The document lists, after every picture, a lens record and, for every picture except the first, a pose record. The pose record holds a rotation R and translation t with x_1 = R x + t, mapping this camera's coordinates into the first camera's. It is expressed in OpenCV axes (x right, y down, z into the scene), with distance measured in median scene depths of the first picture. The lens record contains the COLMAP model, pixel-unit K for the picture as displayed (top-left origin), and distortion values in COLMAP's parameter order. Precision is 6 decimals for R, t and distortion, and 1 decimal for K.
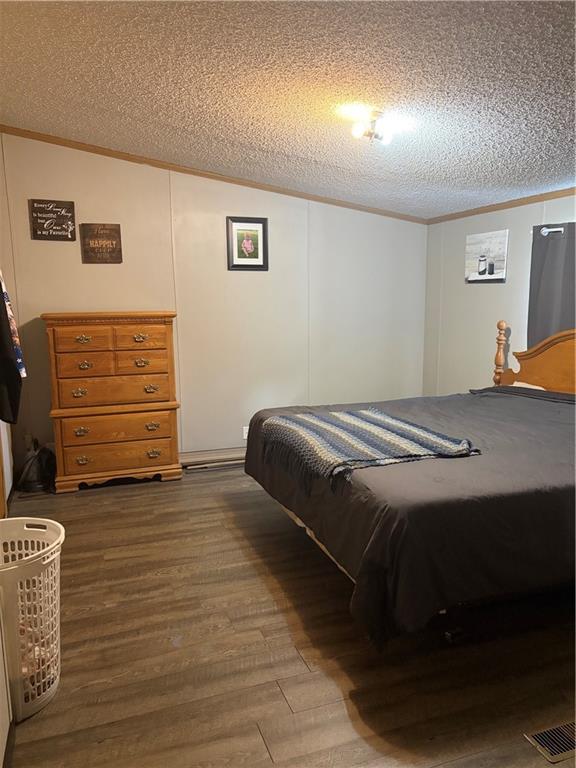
lens RADIAL K [[577.4, 0, 285.7], [0, 577.4, 385.6], [0, 0, 1]] dist [-0.005009, -0.009314]
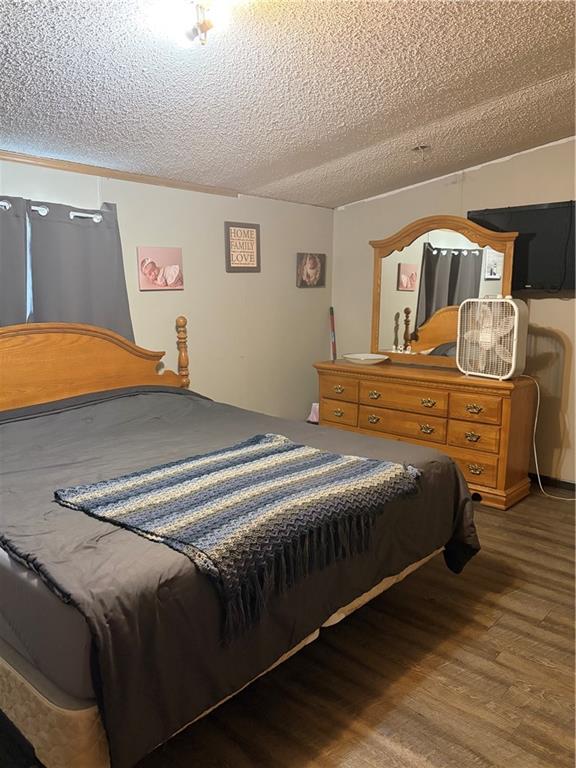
lens RADIAL K [[577.4, 0, 284.9], [0, 577.4, 385.2], [0, 0, 1]] dist [-0.005009, -0.009314]
pose [[-0.466969, -0.142192, 0.872767, -0.547430], [0.136305, 0.963617, 0.229922, -0.206333], [-0.873705, 0.226329, -0.430597, 1.416293]]
